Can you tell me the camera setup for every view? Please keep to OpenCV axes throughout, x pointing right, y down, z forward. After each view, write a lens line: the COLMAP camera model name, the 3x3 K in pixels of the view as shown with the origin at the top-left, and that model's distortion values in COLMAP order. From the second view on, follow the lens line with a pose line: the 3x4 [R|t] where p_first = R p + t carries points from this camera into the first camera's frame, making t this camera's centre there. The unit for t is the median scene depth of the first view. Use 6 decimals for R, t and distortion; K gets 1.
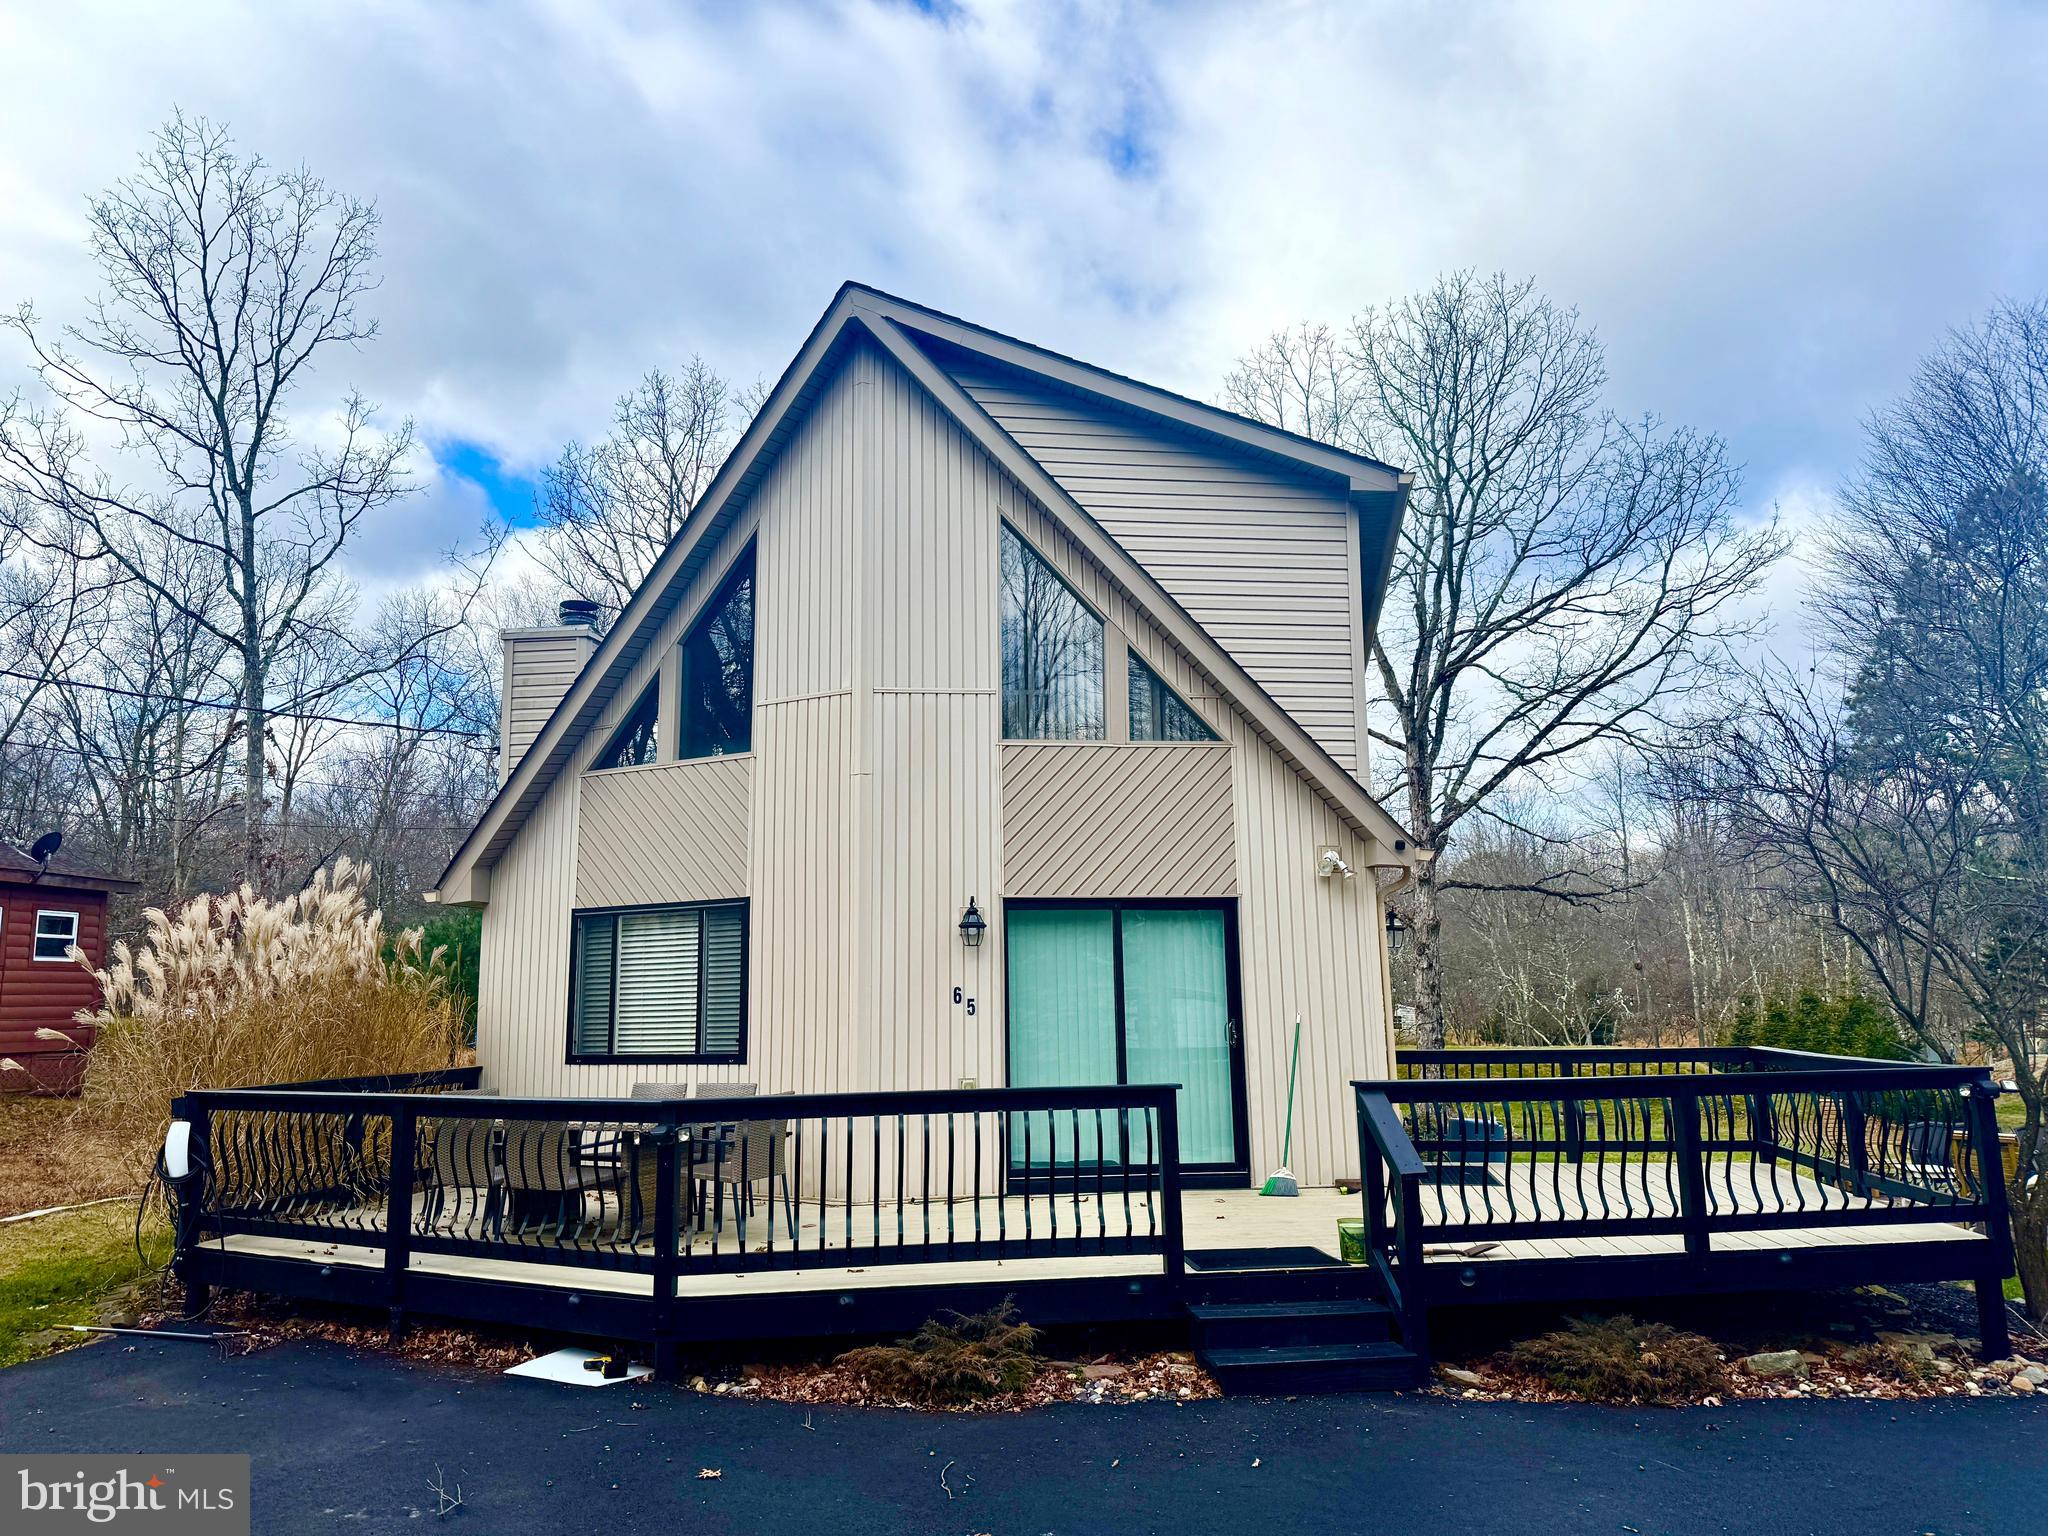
lens RADIAL K [[1409.0, 0, 1024.0], [0, 1409.0, 768.0], [0, 0, 1]] dist [-0.012821, -0.002380]
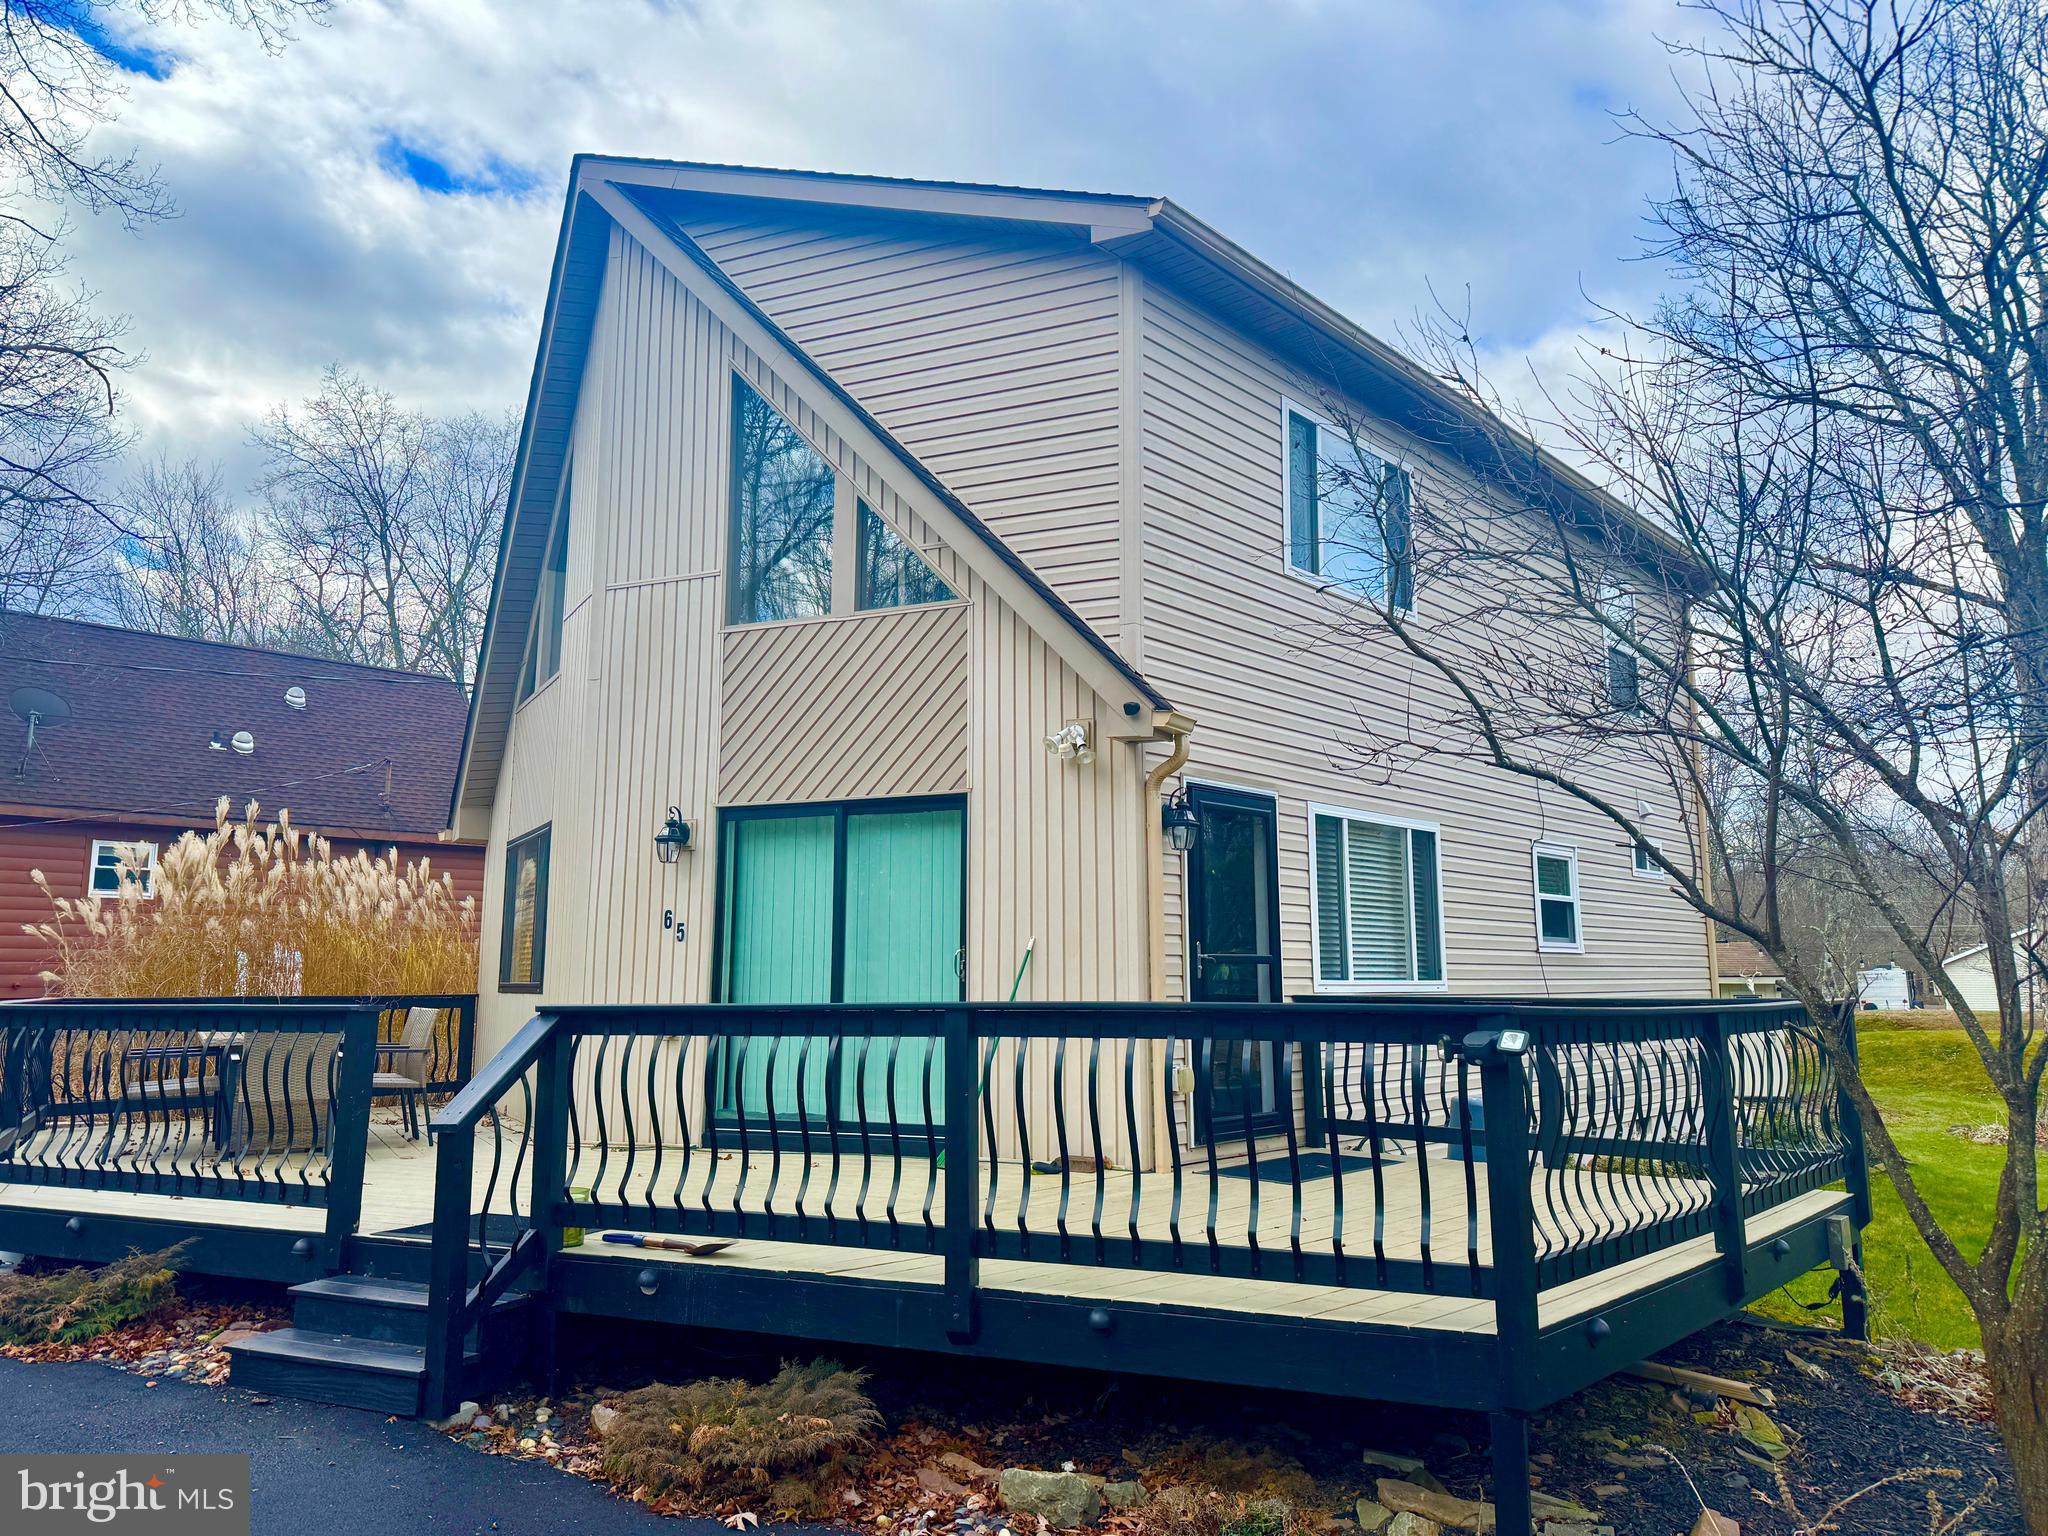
lens RADIAL K [[1409.0, 0, 1024.0], [0, 1409.0, 768.0], [0, 0, 1]] dist [-0.012821, -0.002380]
pose [[0.870374, -0.067753, -0.487708, 0.570861], [0.076485, 0.997069, -0.002018, 0.083667], [0.486415, -0.035546, 0.873005, 0.333092]]
